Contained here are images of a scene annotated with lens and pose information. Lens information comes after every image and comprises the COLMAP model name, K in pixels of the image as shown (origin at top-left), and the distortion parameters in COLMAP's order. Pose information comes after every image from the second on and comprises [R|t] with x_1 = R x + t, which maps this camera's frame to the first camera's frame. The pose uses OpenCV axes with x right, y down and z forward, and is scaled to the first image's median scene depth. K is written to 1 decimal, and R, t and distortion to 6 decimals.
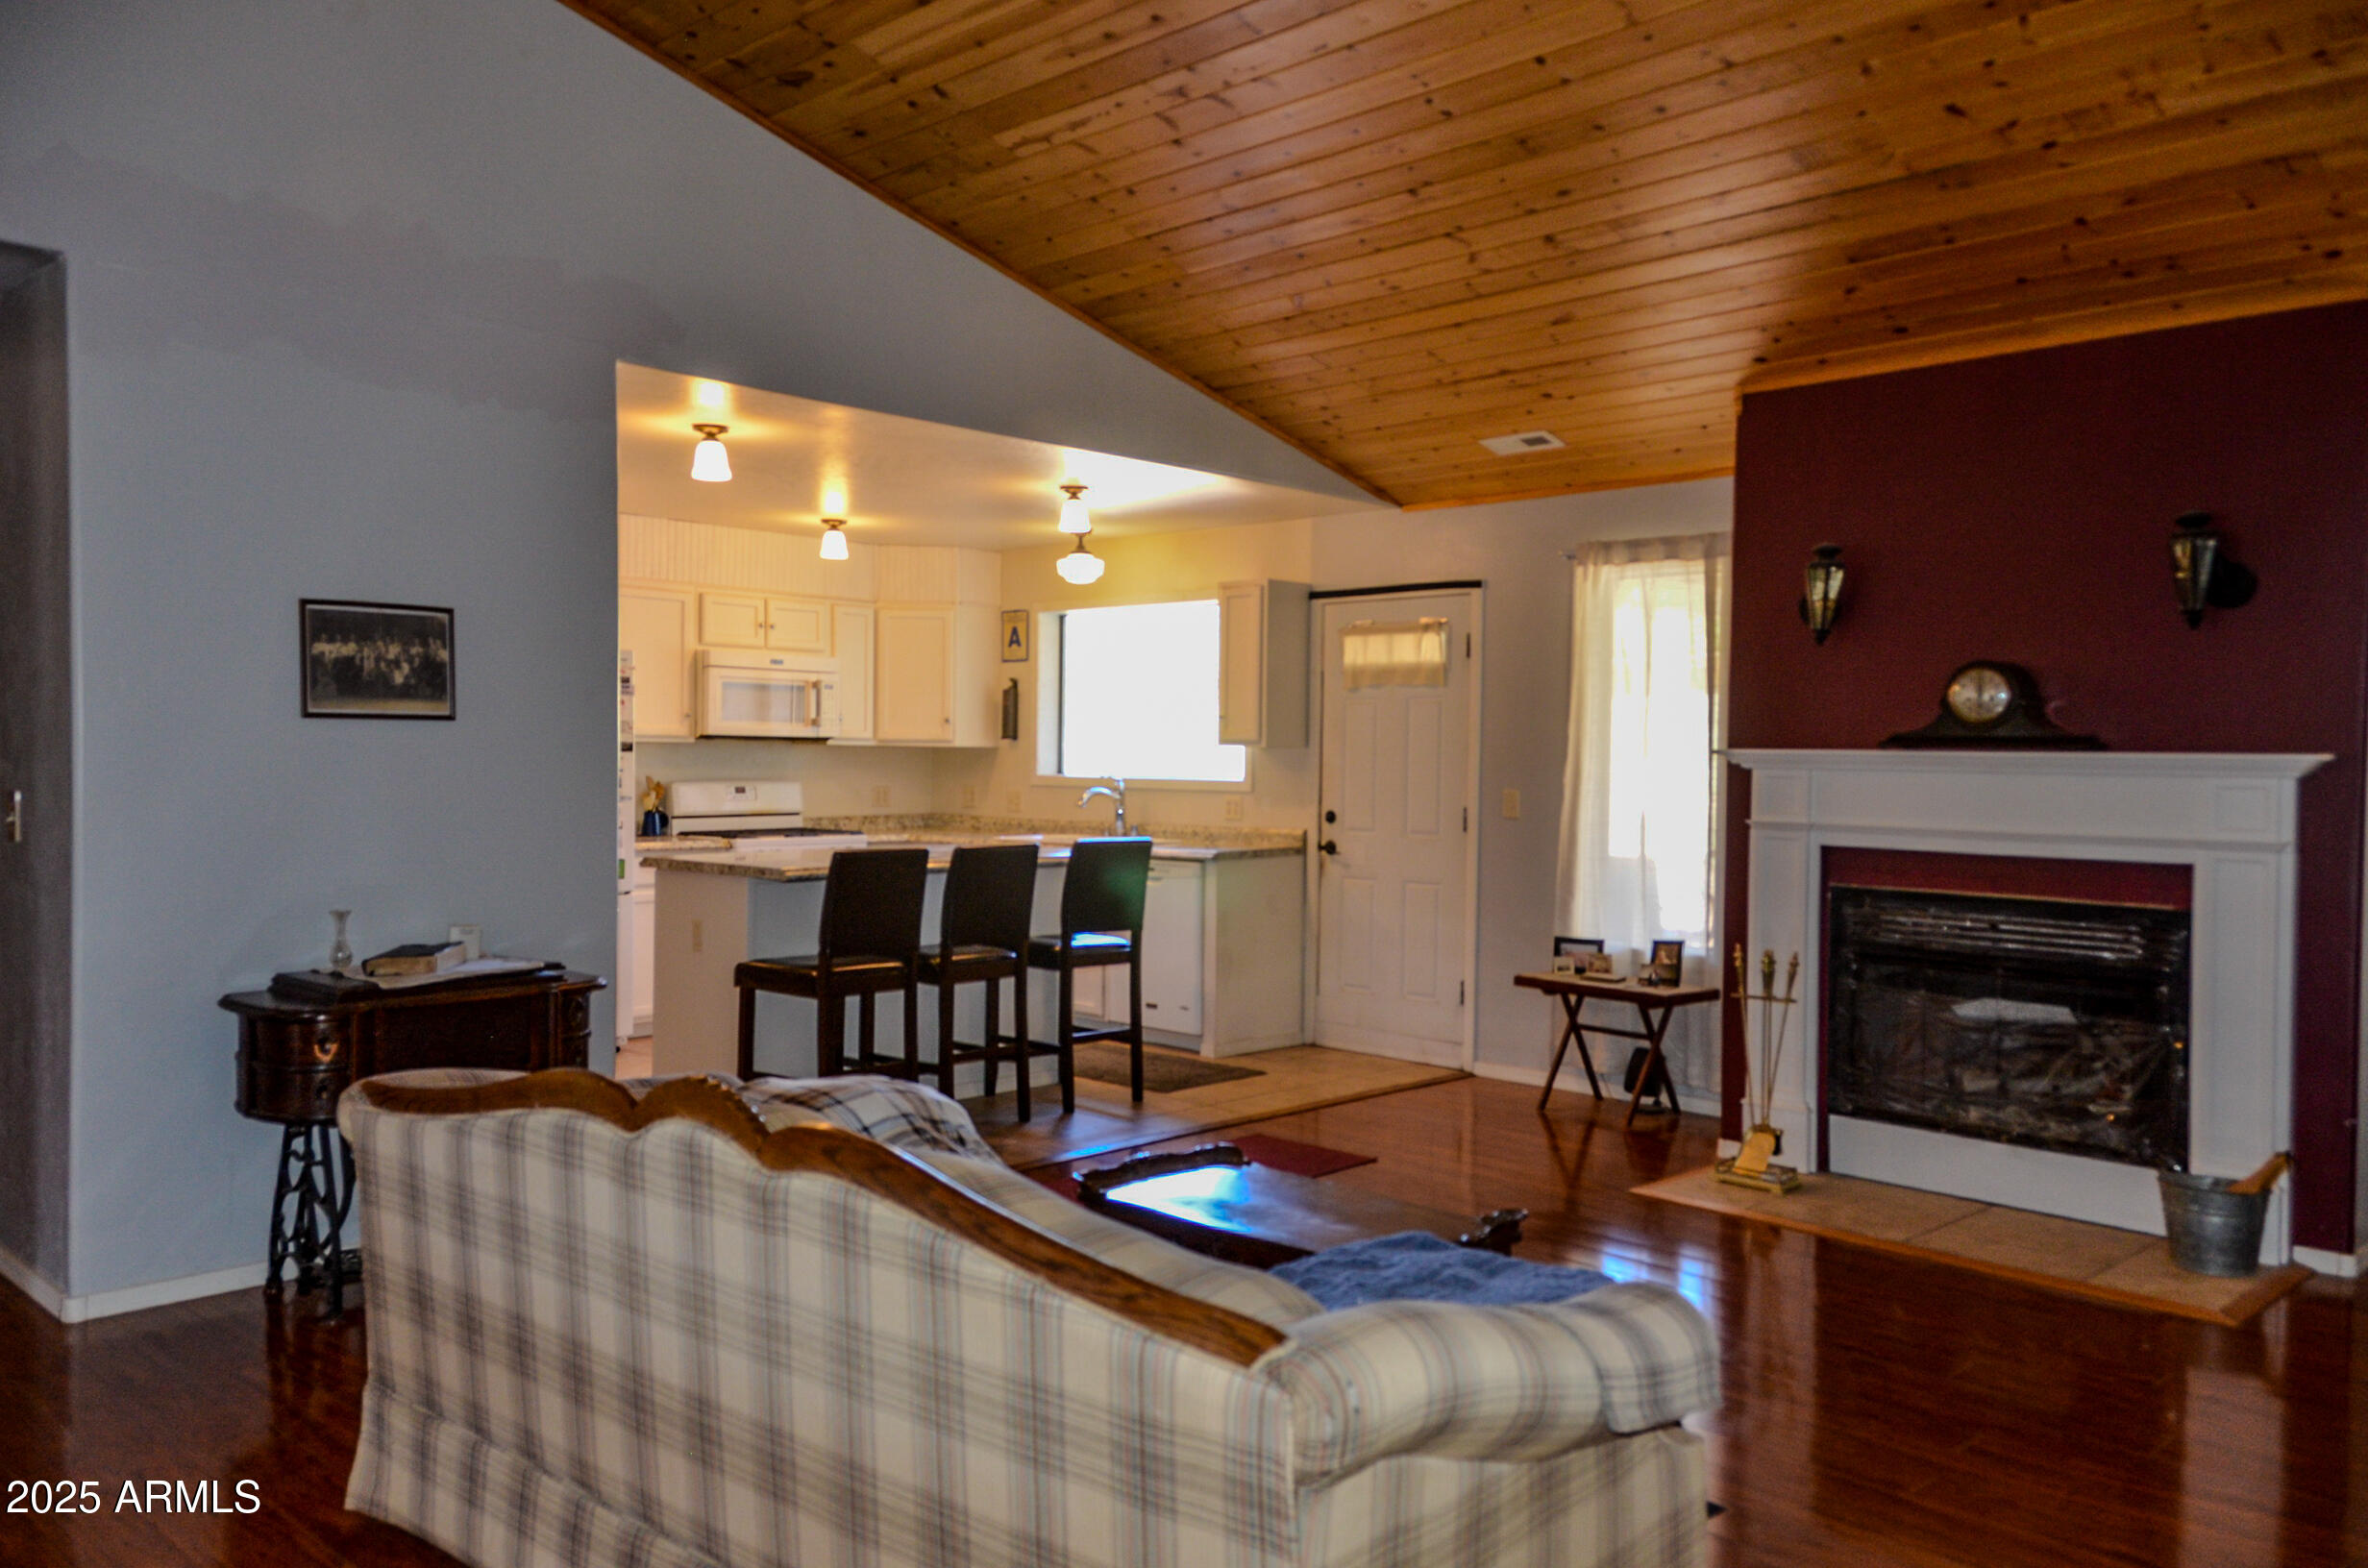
lens RADIAL K [[1789.8, 0, 1184.0], [0, 1789.8, 784.0], [0, 0, 1]] dist [0.172701, -0.135471]
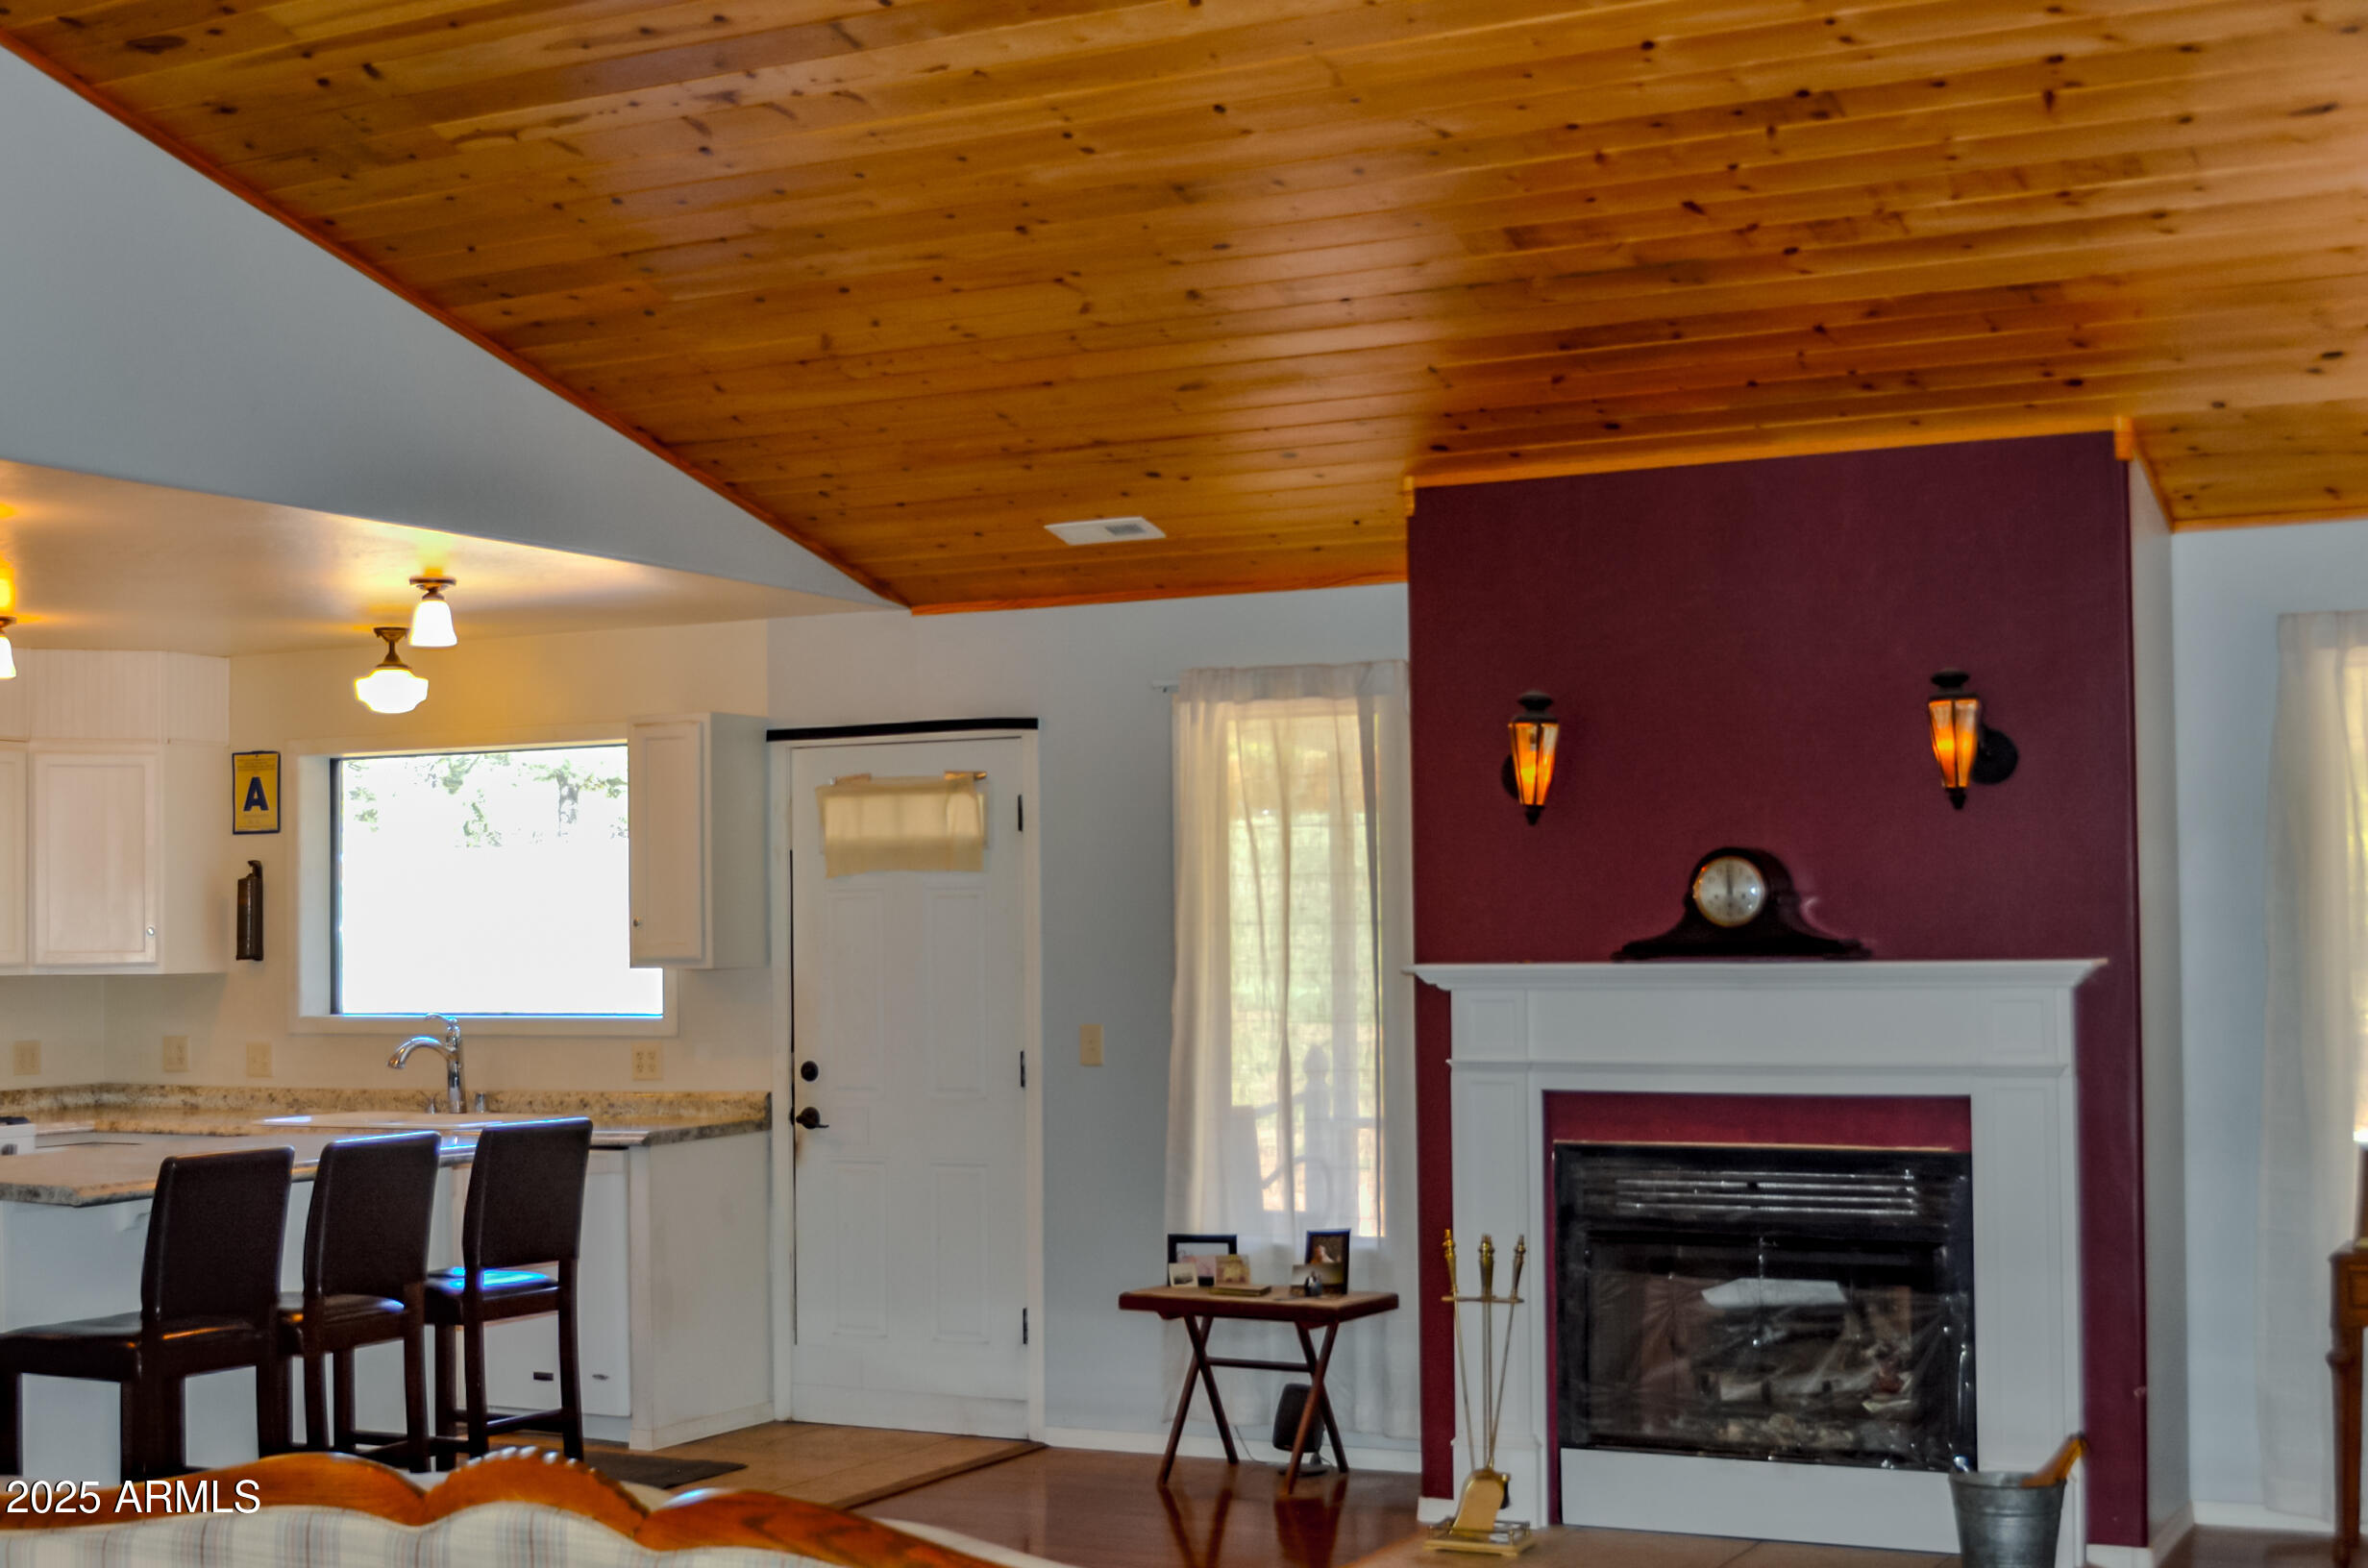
lens RADIAL K [[3143.4, 0, 1189.5], [0, 3143.4, 733.9], [0, 0, 1]] dist [-0.058235, -0.096572]
pose [[0.955647, -0.007076, 0.294430, -0.169532], [0.030289, 0.996772, -0.074355, -0.020772], [-0.292954, 0.079975, 0.952776, -0.200223]]
